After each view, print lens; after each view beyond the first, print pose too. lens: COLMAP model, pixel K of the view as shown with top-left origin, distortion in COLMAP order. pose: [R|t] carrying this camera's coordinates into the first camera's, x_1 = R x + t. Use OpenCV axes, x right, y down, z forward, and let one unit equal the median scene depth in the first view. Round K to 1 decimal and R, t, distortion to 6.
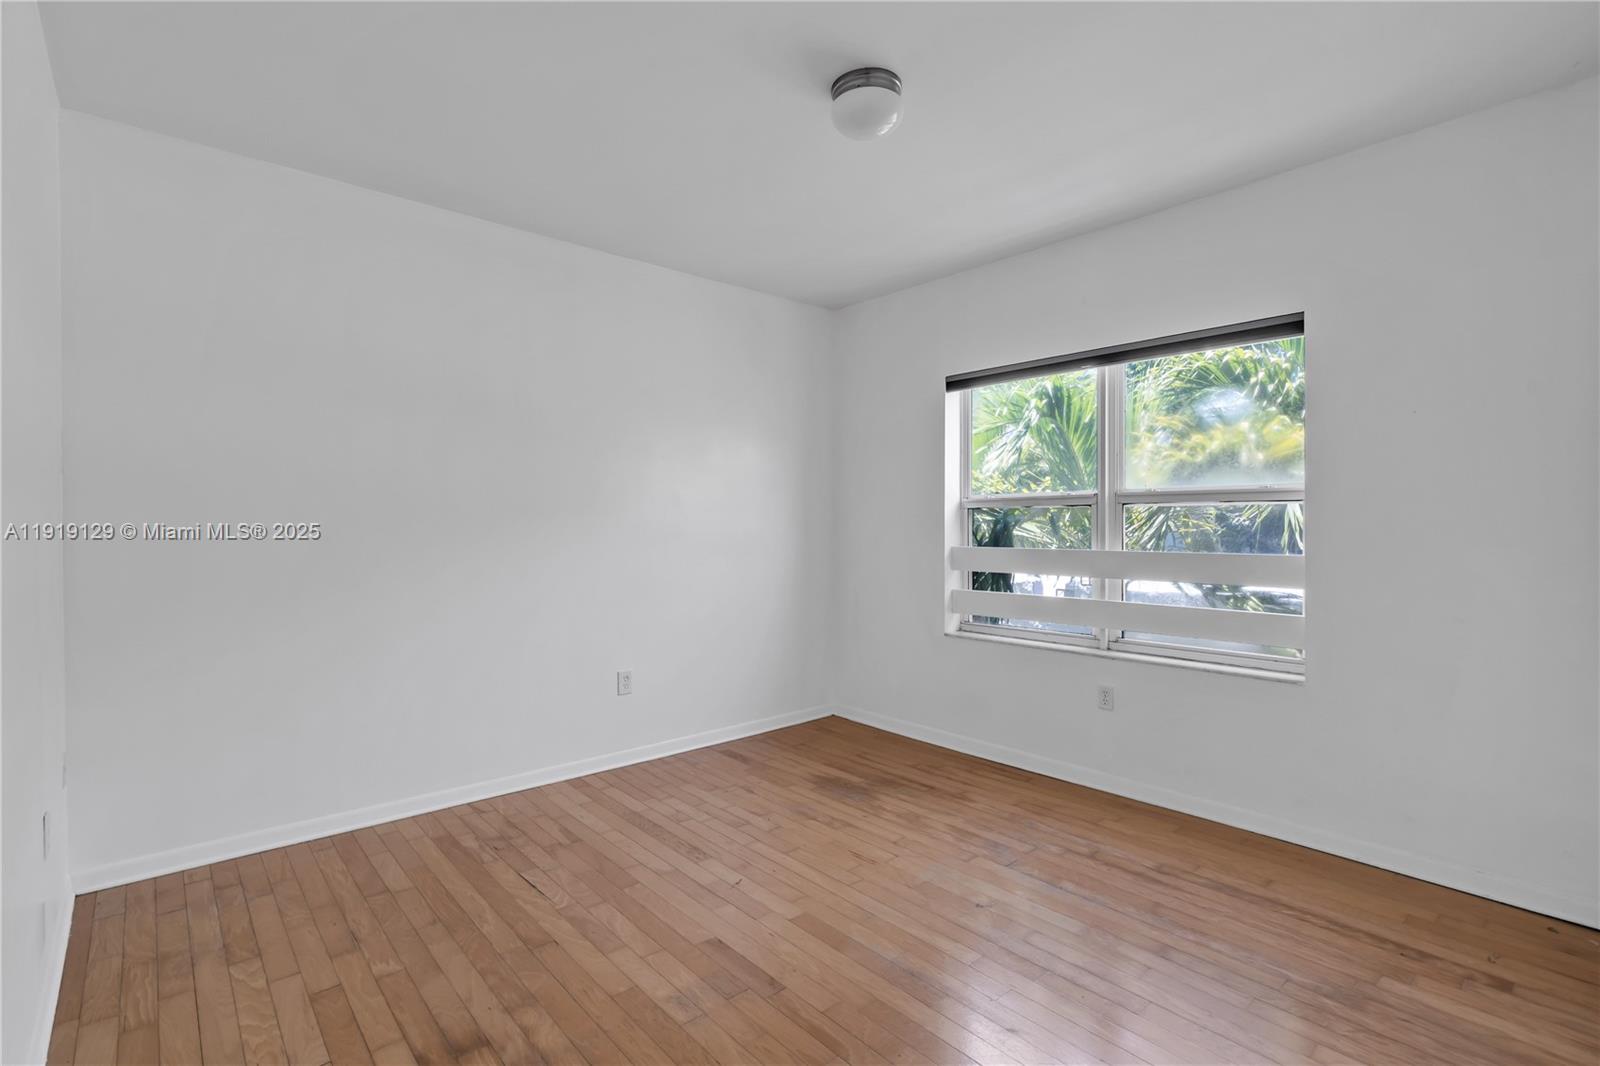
lens RADIAL K [[729.5, 0, 788.5], [0, 729.5, 539.4], [0, 0, 1]] dist [-0.011062, 0.006981]
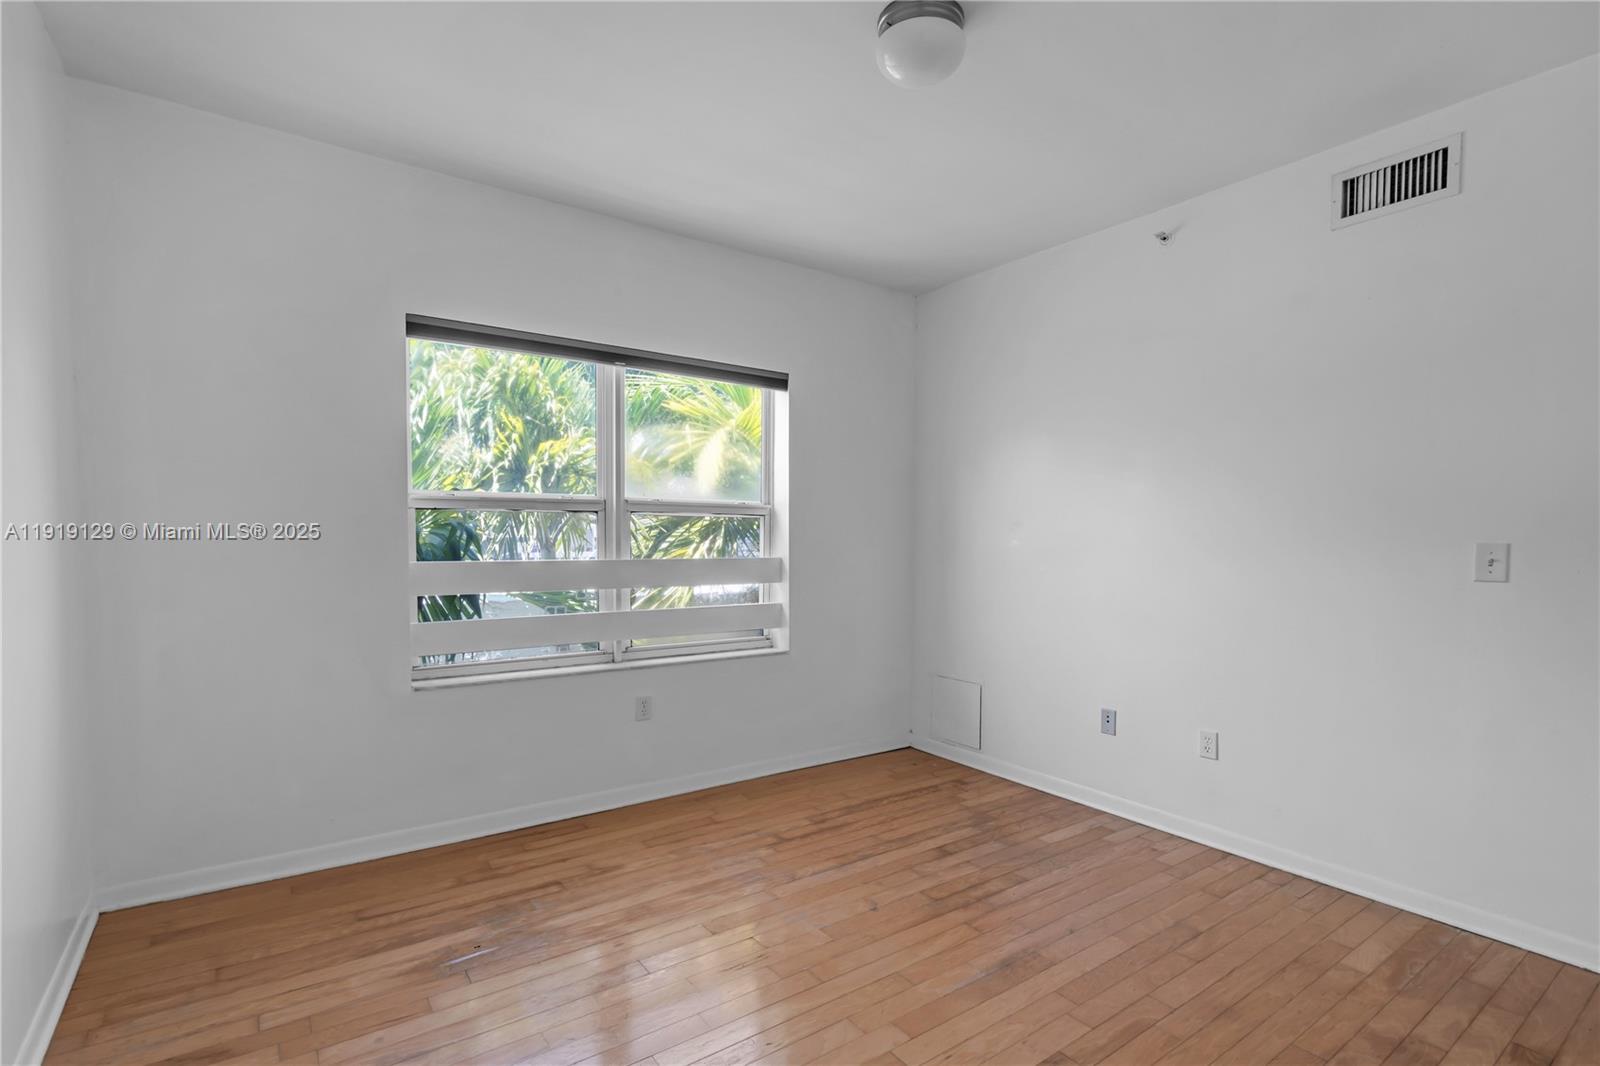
lens RADIAL K [[740.4, 0, 750.3], [0, 740.4, 570.8], [0, 0, 1]] dist [-0.010014, 0.000137]
pose [[0.128983, -0.043603, 0.990688, -0.583344], [0.013432, 0.999018, 0.042221, -0.009855], [-0.991556, 0.007861, 0.129442, 0.795131]]
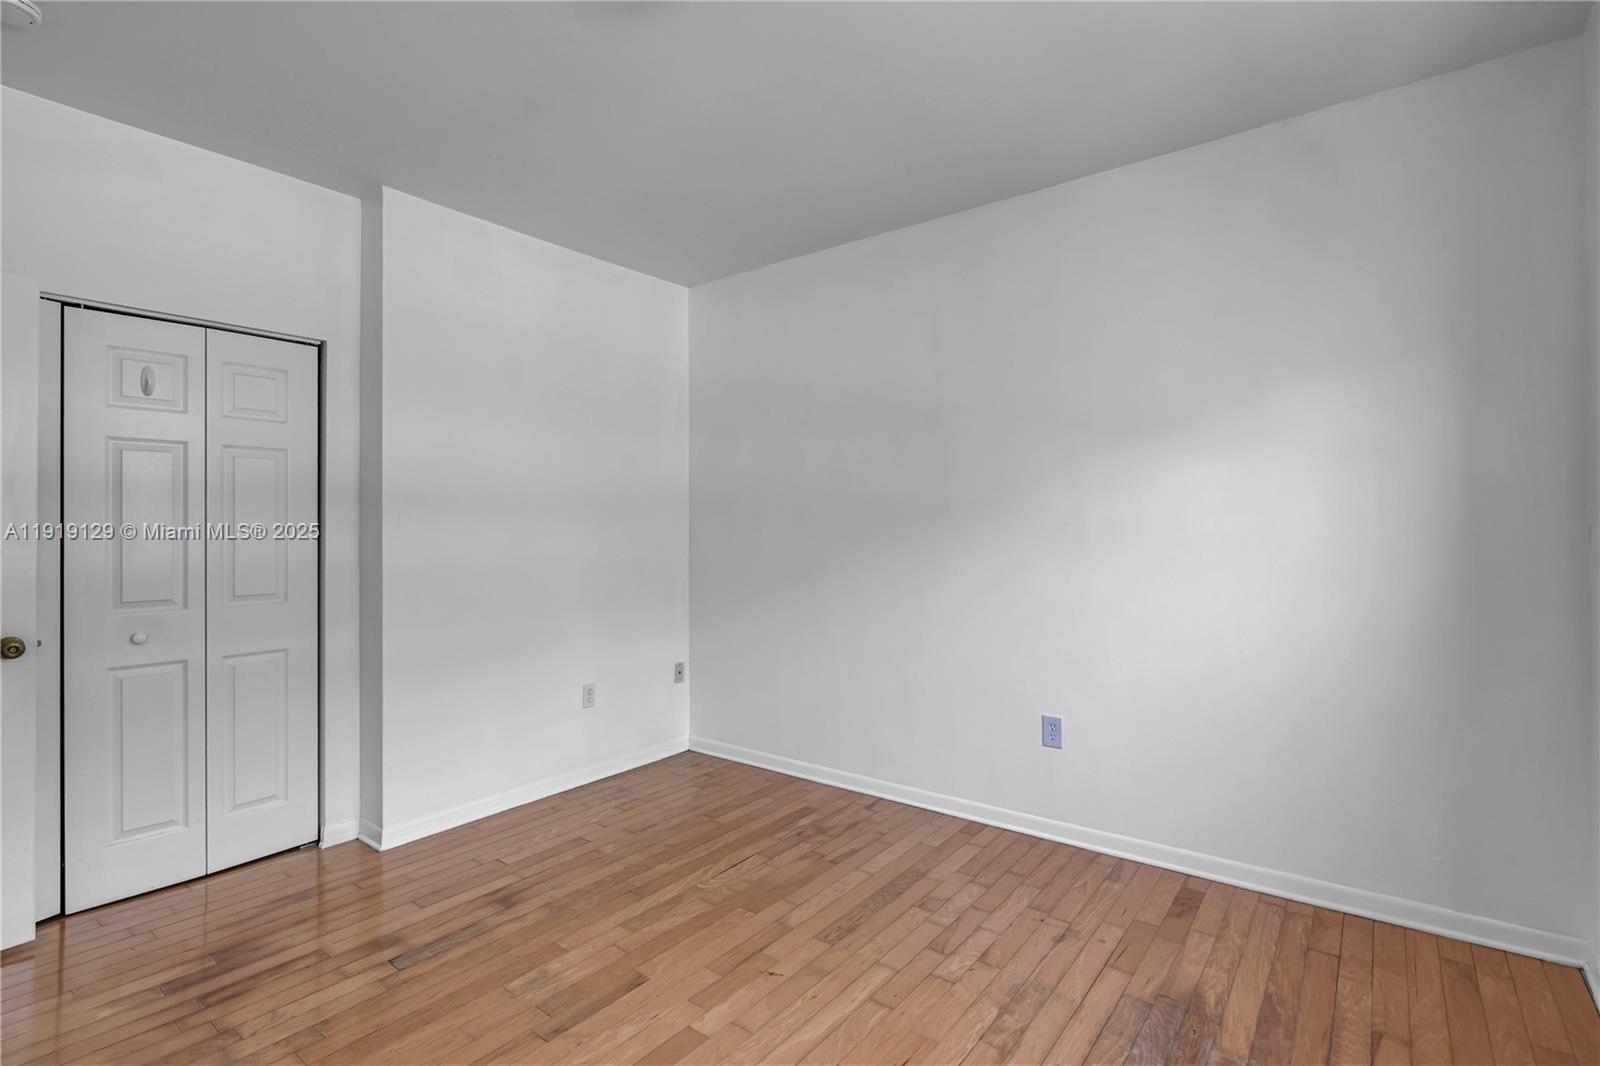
lens RADIAL K [[729.5, 0, 788.5], [0, 729.5, 539.4], [0, 0, 1]] dist [-0.011062, 0.006981]
pose [[0.221037, 0.015049, -0.975149, 0.605917], [-0.017898, 0.999775, 0.011372, -0.024208], [0.975101, 0.014940, 0.221256, 0.687827]]
